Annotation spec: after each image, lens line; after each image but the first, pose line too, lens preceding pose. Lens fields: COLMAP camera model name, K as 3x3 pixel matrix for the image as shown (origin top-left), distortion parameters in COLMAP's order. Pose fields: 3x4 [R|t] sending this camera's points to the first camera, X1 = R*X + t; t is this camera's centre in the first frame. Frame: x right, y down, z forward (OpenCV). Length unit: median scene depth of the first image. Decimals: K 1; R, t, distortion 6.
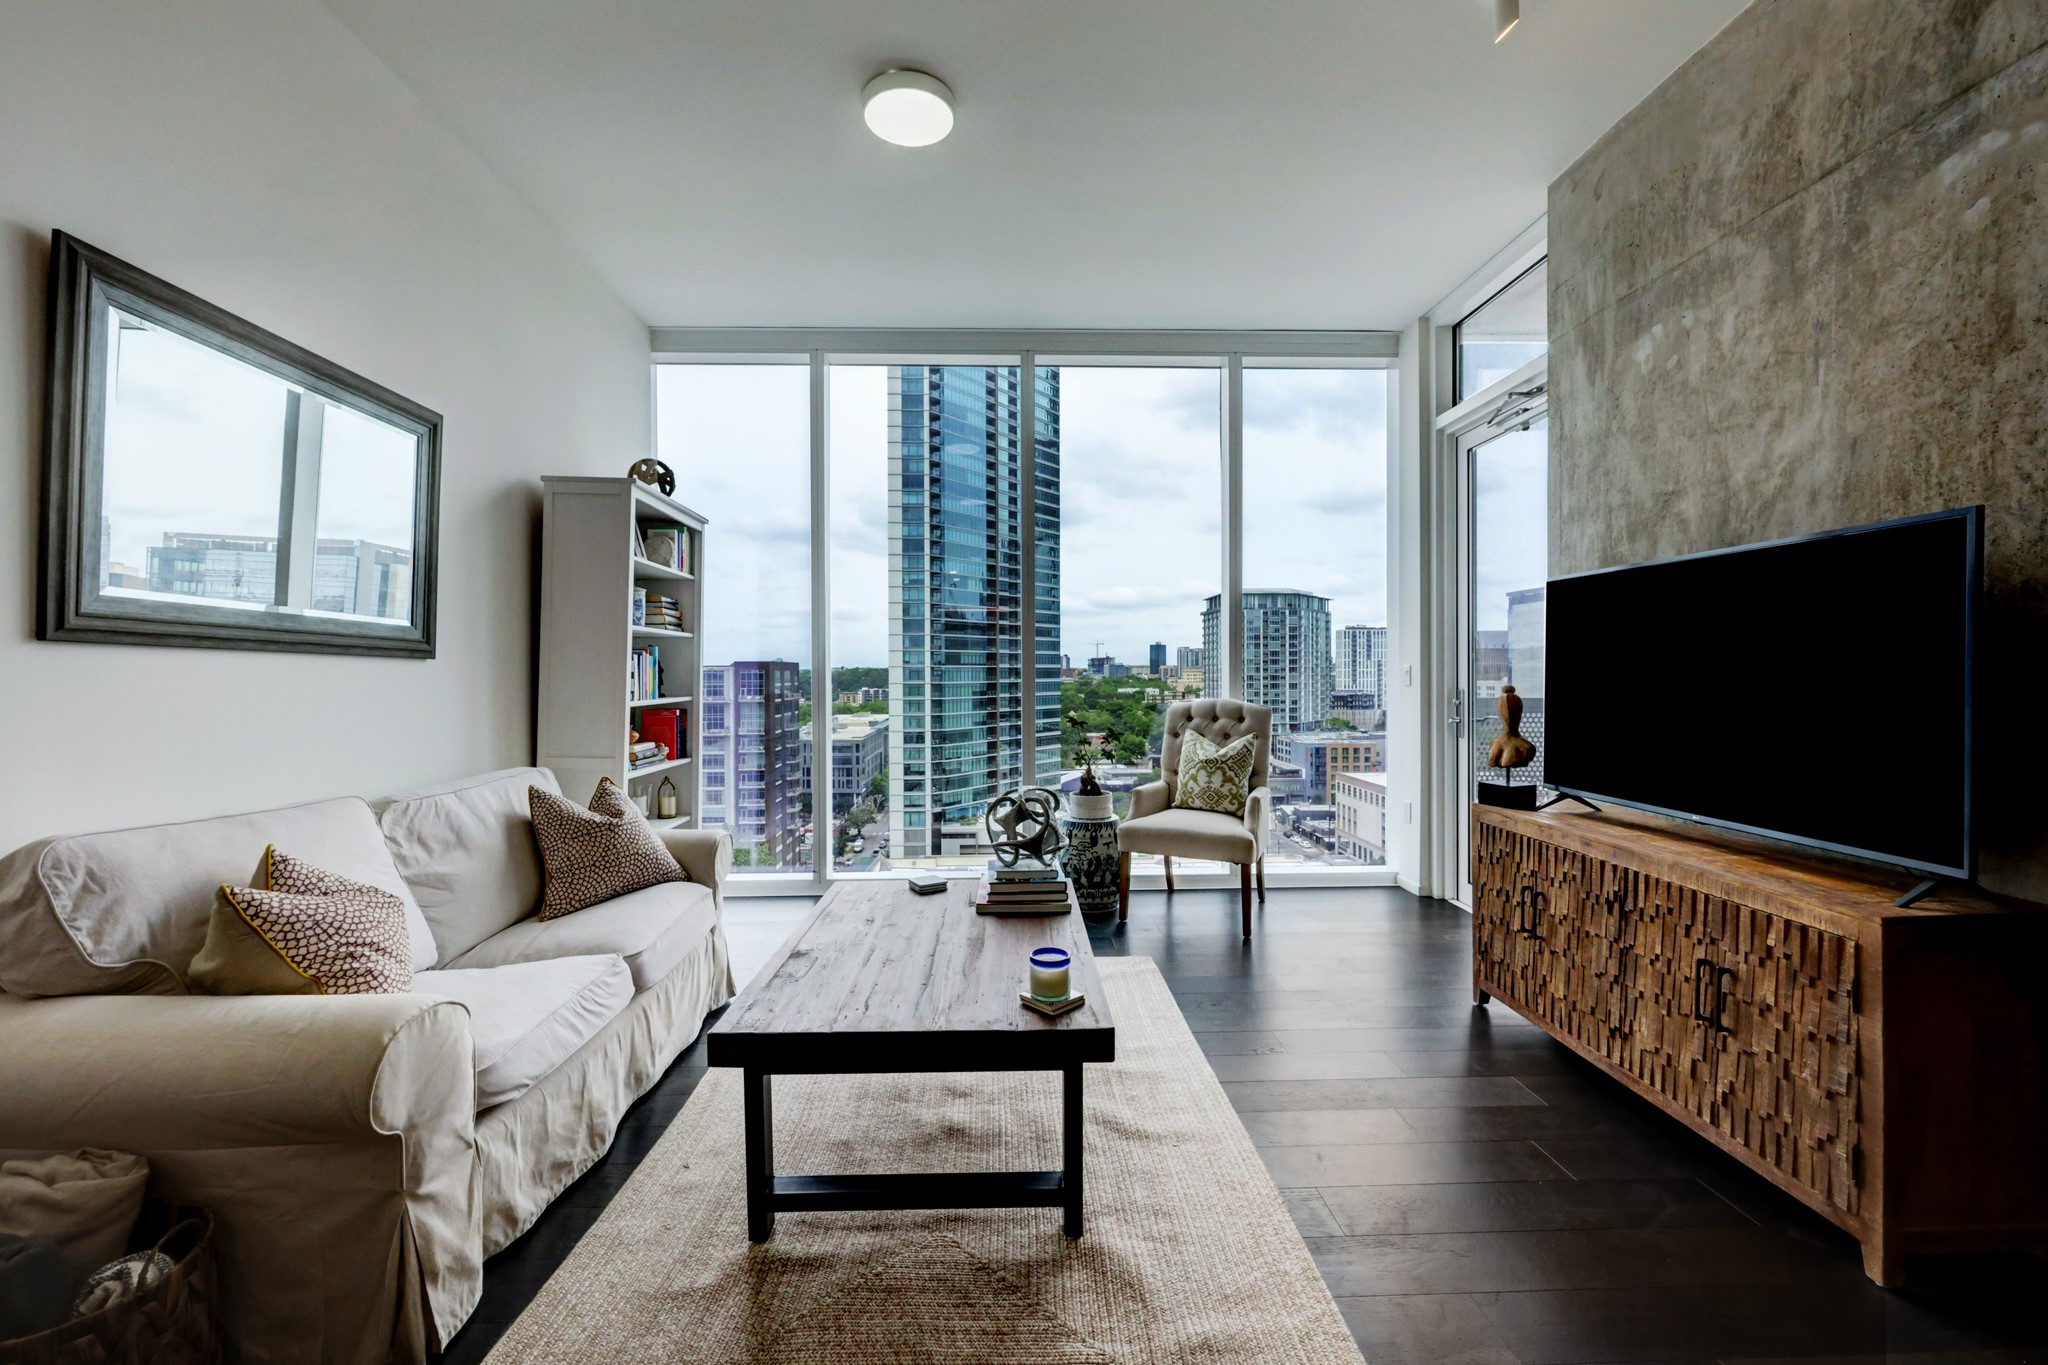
lens RADIAL K [[821.0, 0, 1018.3], [0, 821.0, 683.3], [0, 0, 1]] dist [-0.003089, 0.000821]
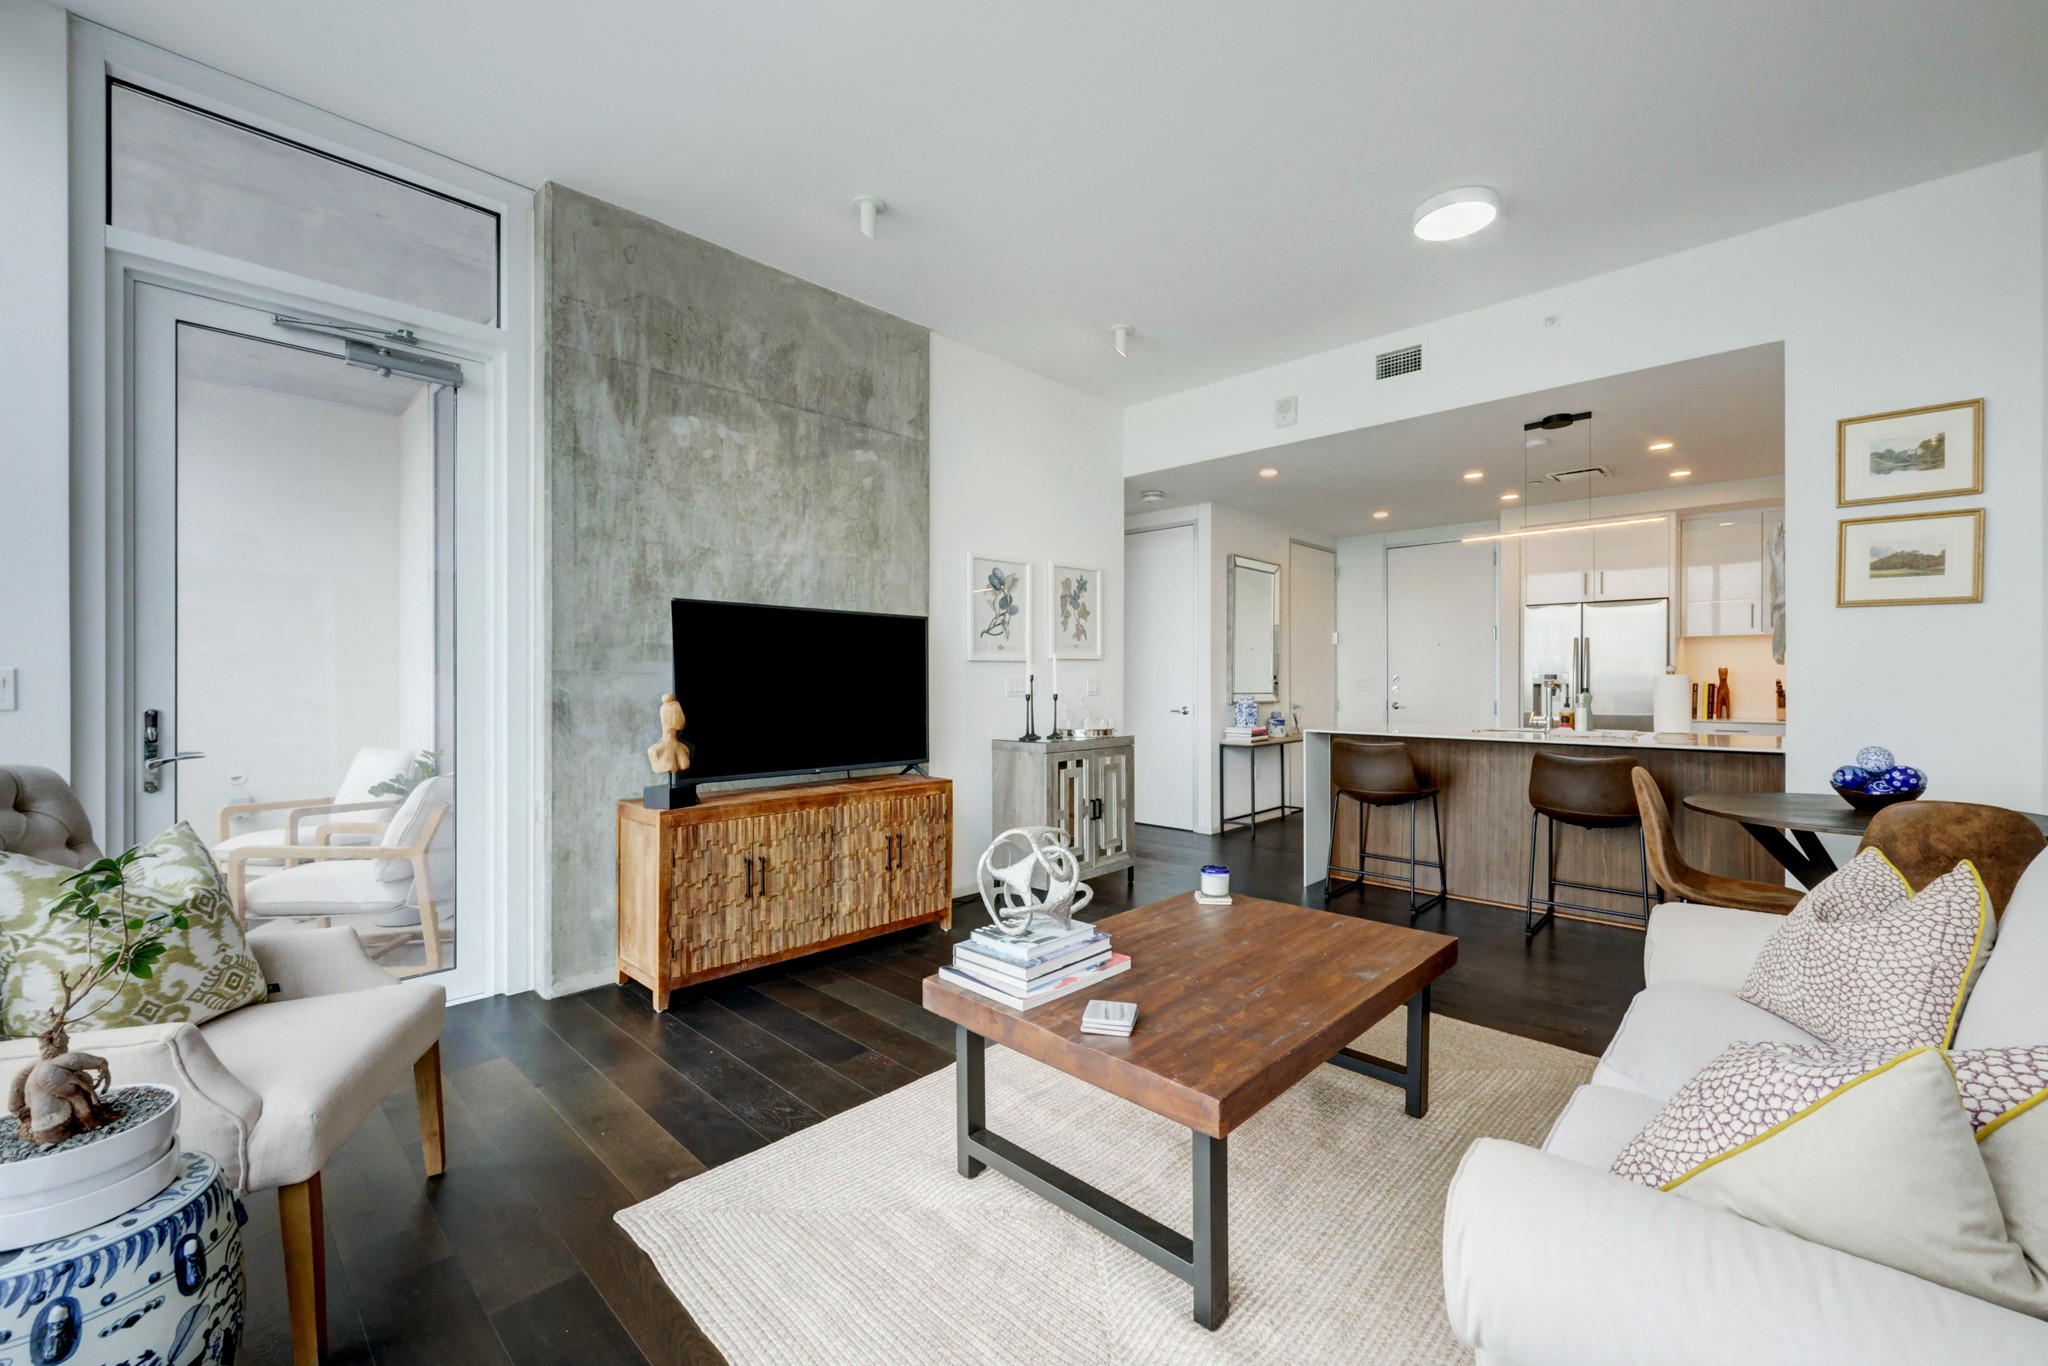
lens RADIAL K [[821.0, 0, 1024.1], [0, 821.0, 678.5], [0, 0, 1]] dist [-0.003089, 0.000821]
pose [[-0.698429, 0.002327, 0.715676, -0.517602], [0.009736, 0.999933, 0.006250, -0.021353], [-0.715613, 0.011333, -0.698405, 1.512546]]
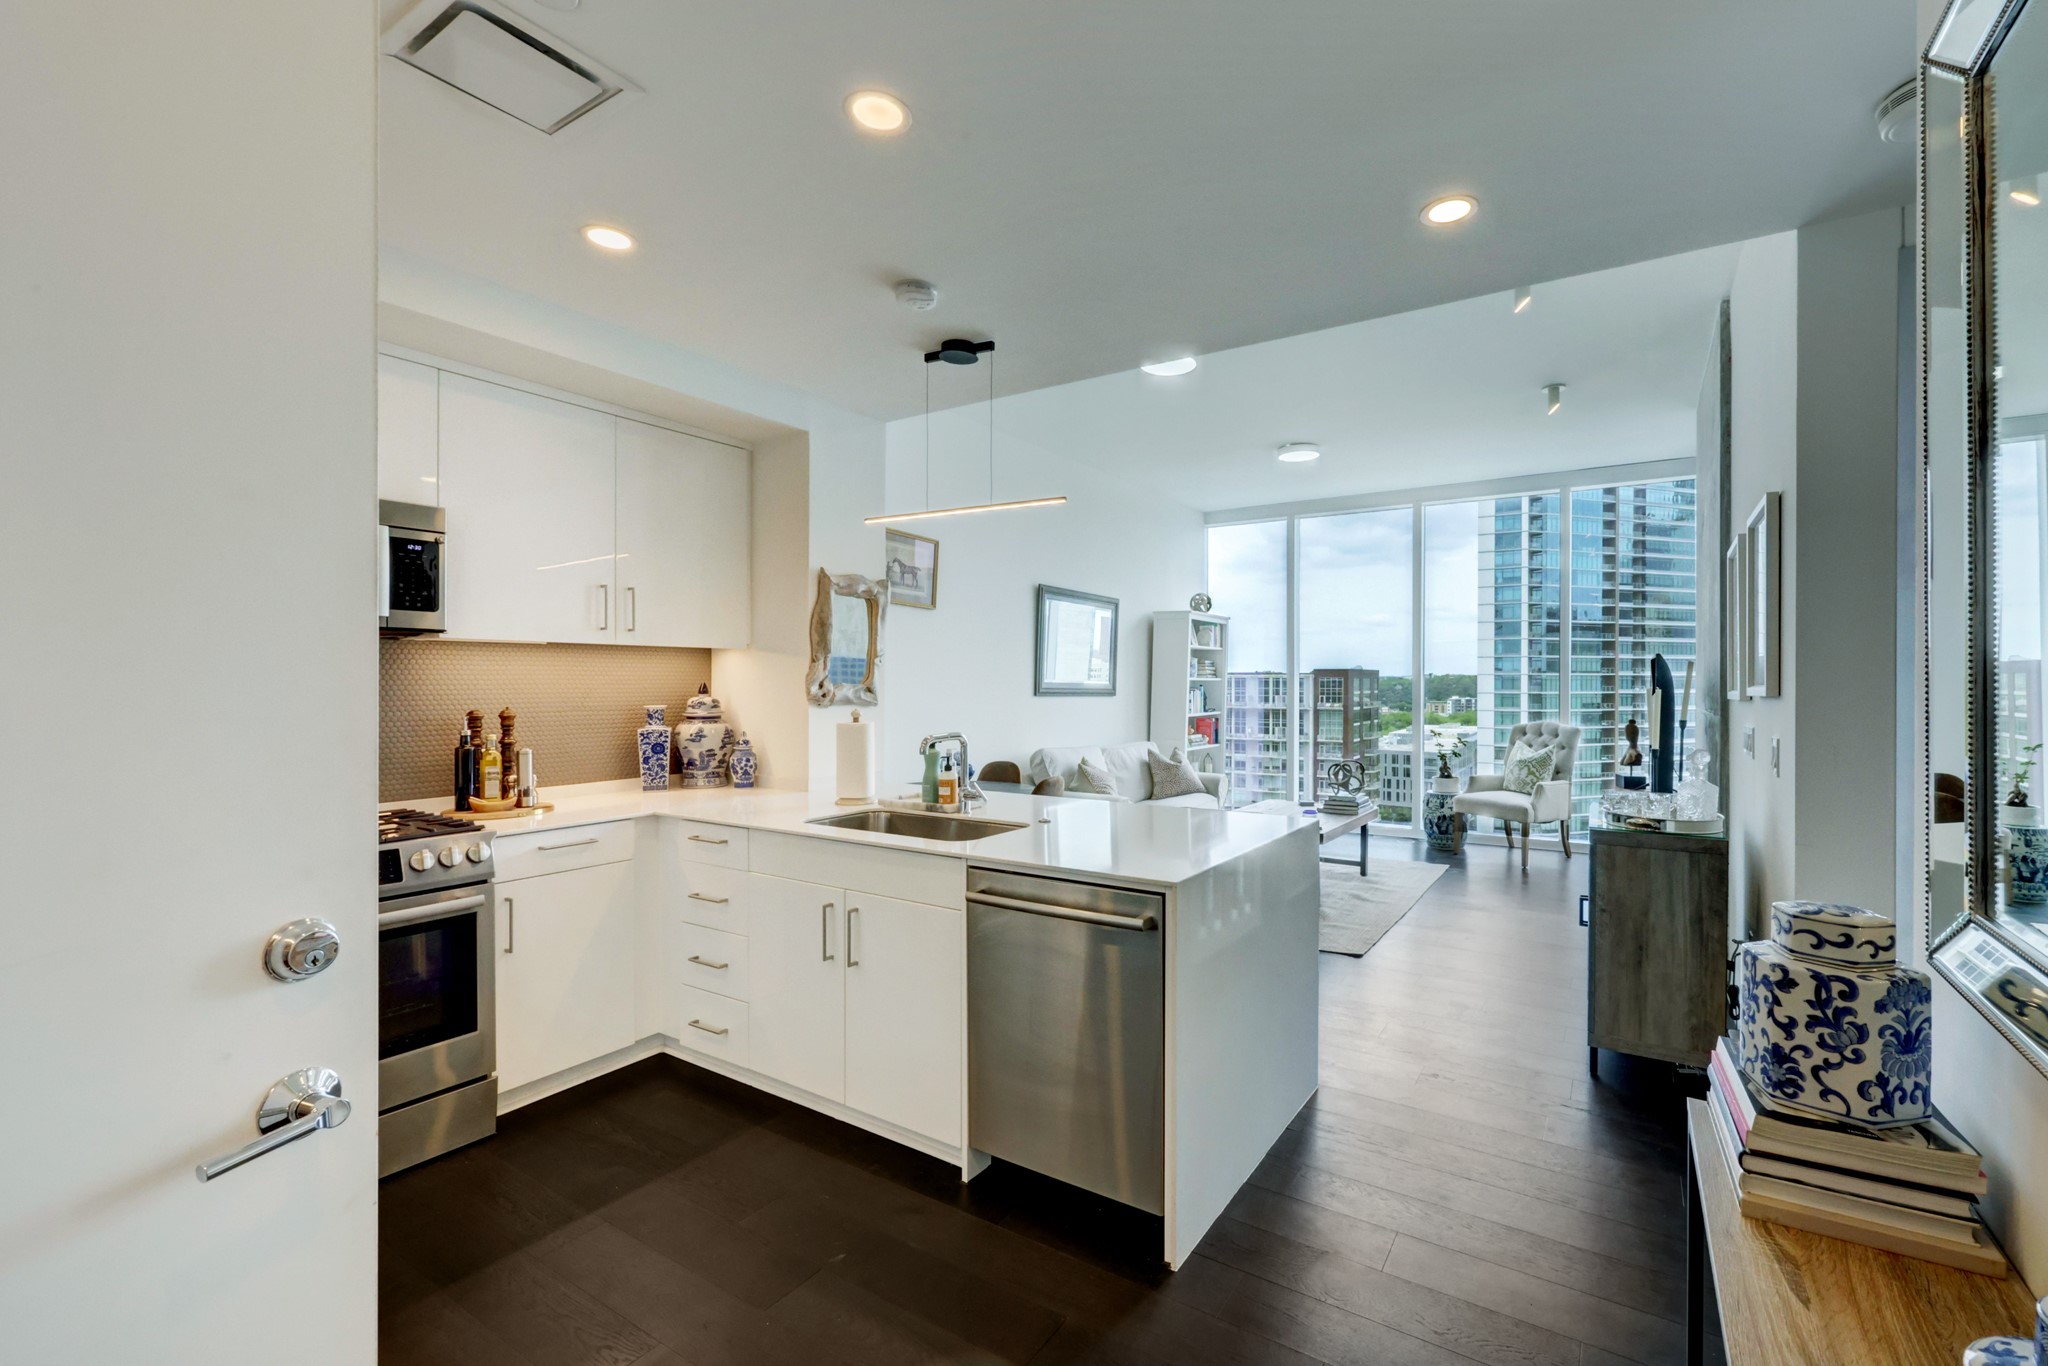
lens RADIAL K [[847.6, 0, 1106.0], [0, 847.6, 690.2], [0, 0, 1]] dist [-0.000406, 0.000547]
pose [[0.837828, 0.010584, -0.545831, 0.721853], [-0.010768, 0.999938, 0.002862, -0.057672], [0.545827, 0.003480, 0.837890, -1.265931]]
